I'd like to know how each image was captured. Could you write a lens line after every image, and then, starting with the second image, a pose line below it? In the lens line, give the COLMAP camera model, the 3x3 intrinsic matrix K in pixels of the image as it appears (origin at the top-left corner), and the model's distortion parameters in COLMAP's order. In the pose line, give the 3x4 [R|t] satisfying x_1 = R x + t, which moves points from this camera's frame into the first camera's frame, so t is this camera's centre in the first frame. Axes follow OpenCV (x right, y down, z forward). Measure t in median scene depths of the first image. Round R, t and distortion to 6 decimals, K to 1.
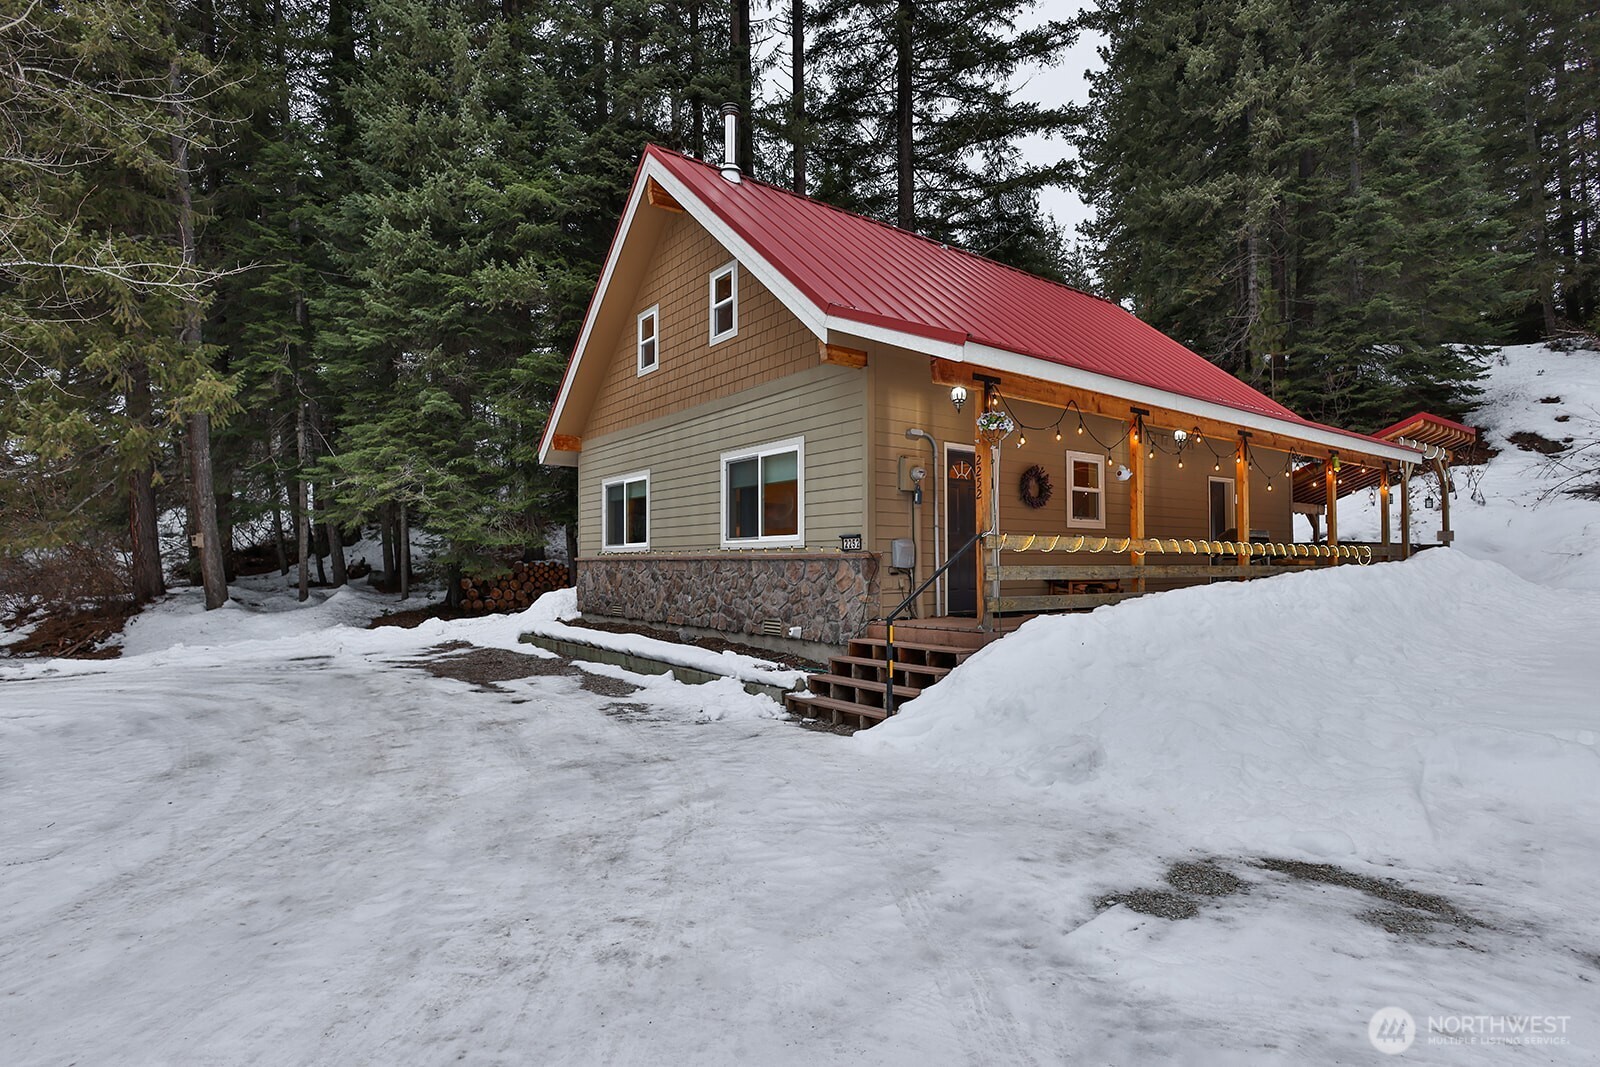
lens RADIAL K [[791.4, 0, 796.0], [0, 791.4, 549.0], [0, 0, 1]] dist [-0.000772, 0.001342]
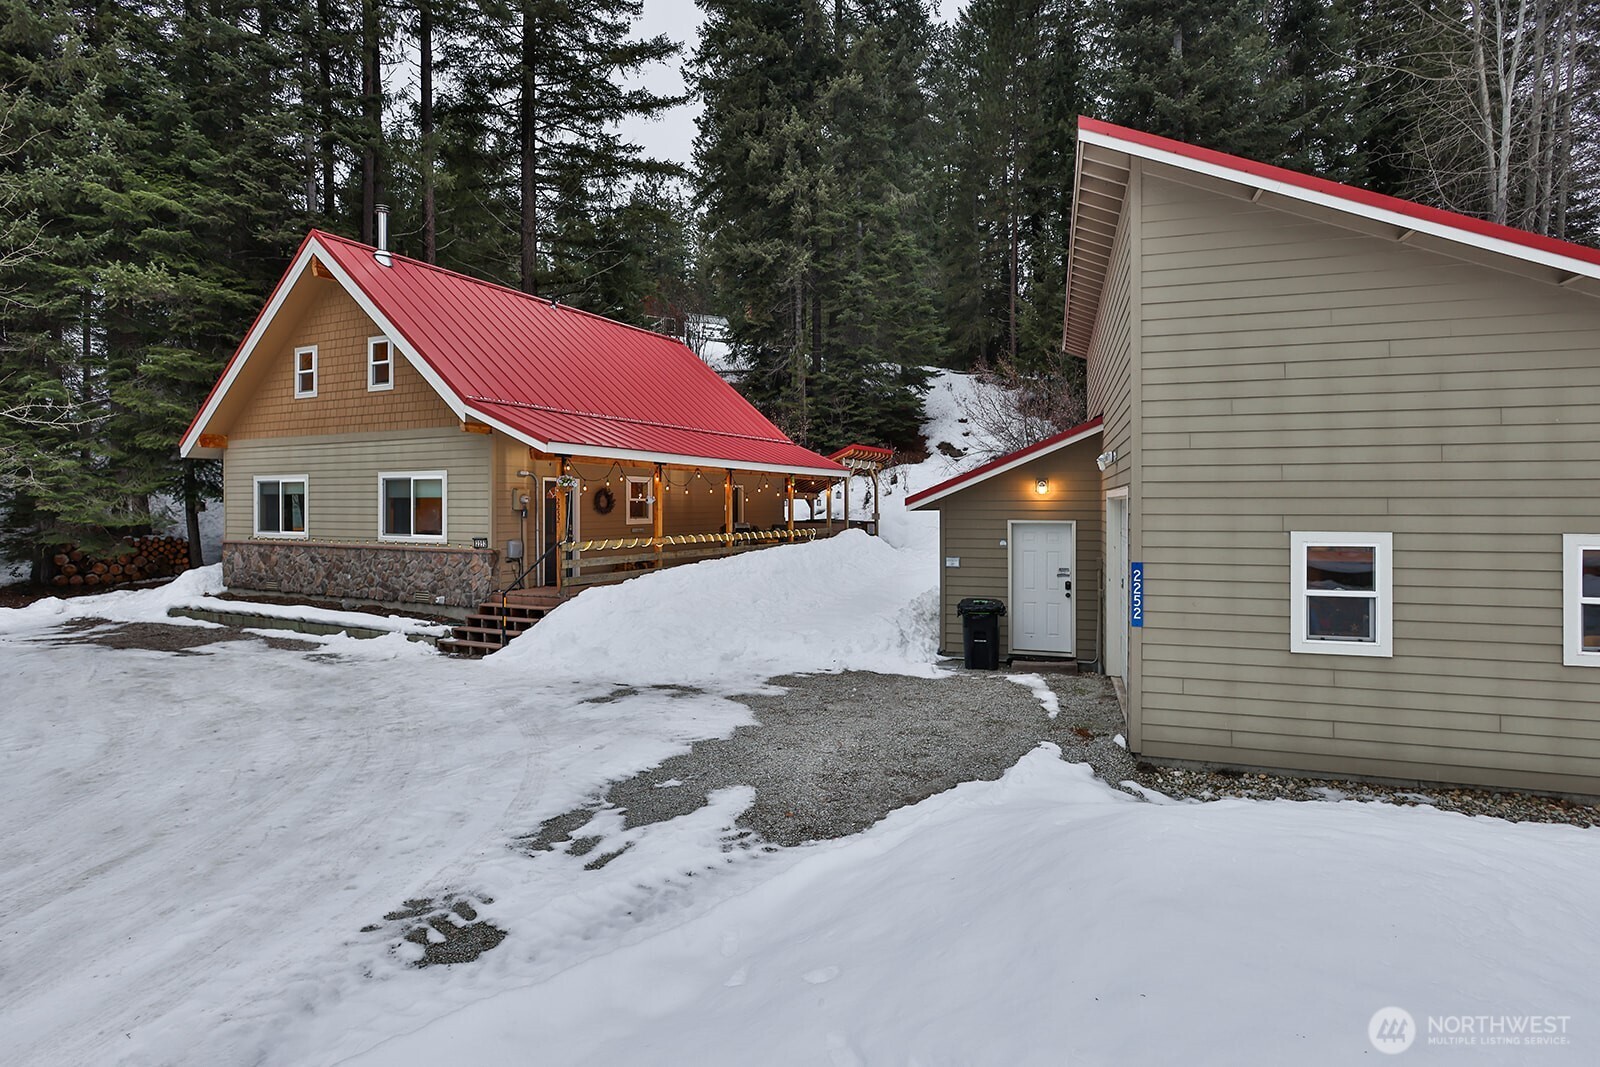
lens RADIAL K [[791.4, 0, 801.0], [0, 791.4, 510.0], [0, 0, 1]] dist [-0.000772, 0.001342]
pose [[0.895493, 0.001070, 0.445074, -0.046311], [-0.010937, 0.999748, 0.019600, -0.084508], [-0.444941, -0.022420, 0.895279, -0.534001]]
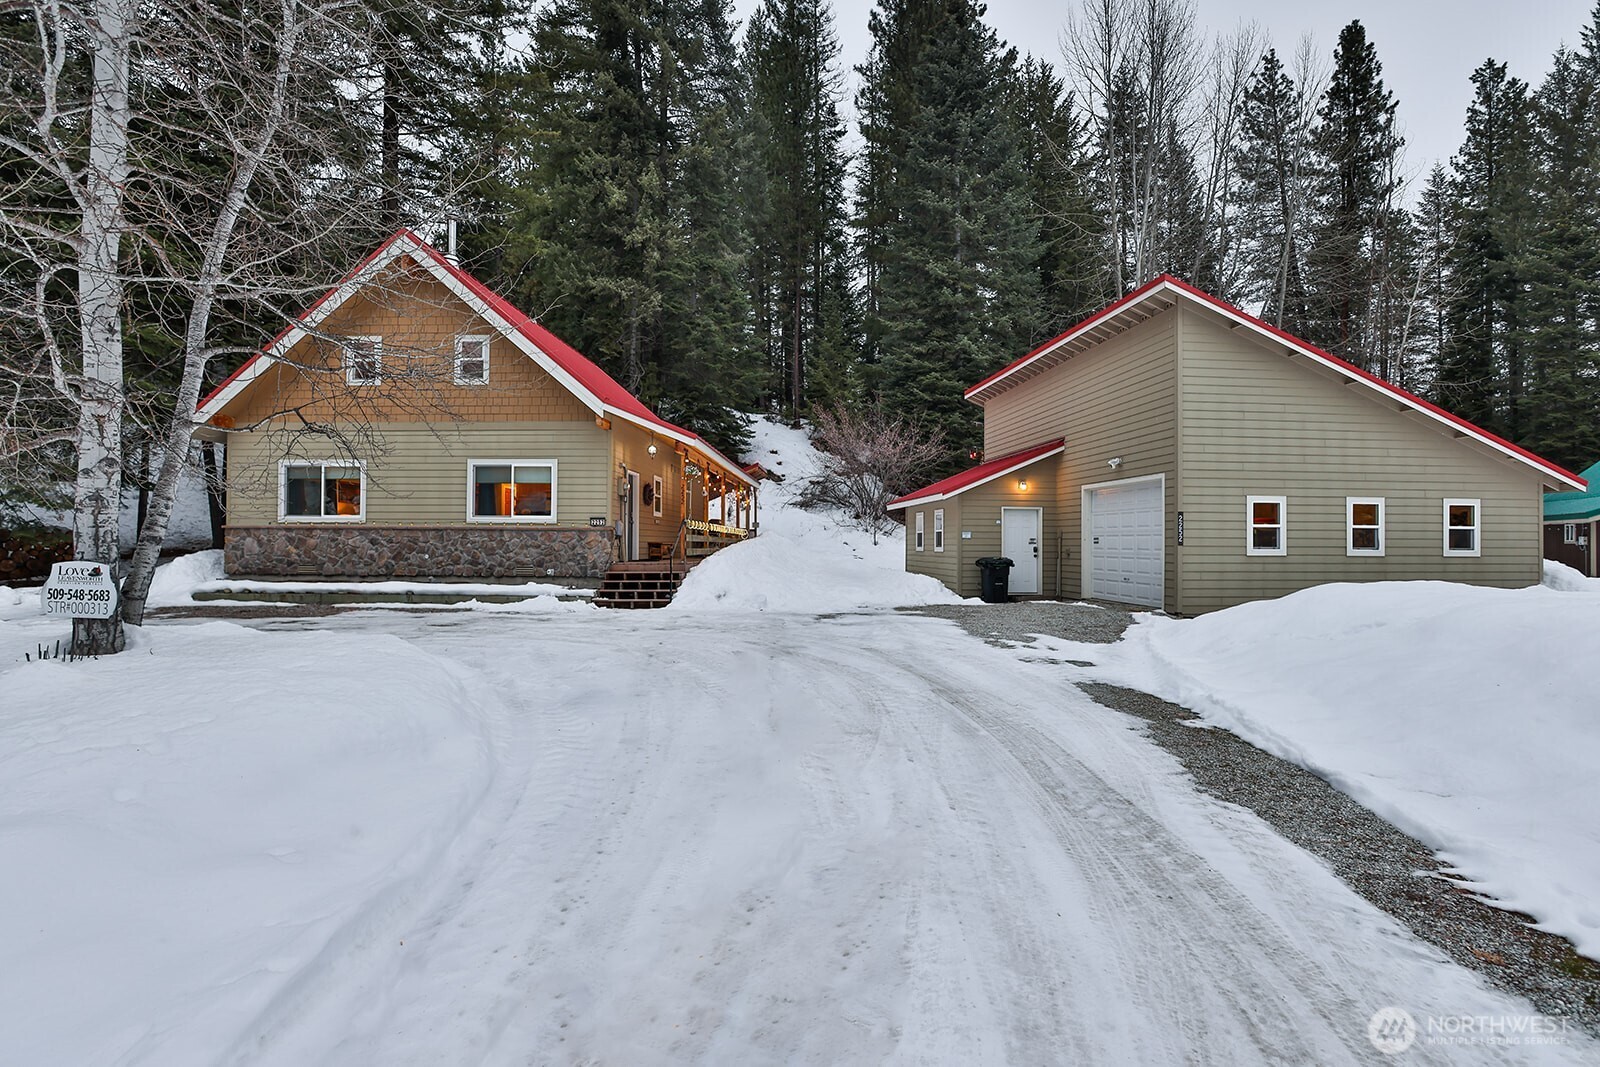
lens RADIAL K [[765.4, 0, 798.0], [0, 765.4, 536.1], [0, 0, 1]] dist [-0.003032, -0.000179]
pose [[0.646862, 0.014154, 0.762476, -0.753642], [-0.020878, 0.999782, -0.000847, 0.013384], [-0.762322, -0.015371, 0.647016, -0.400371]]
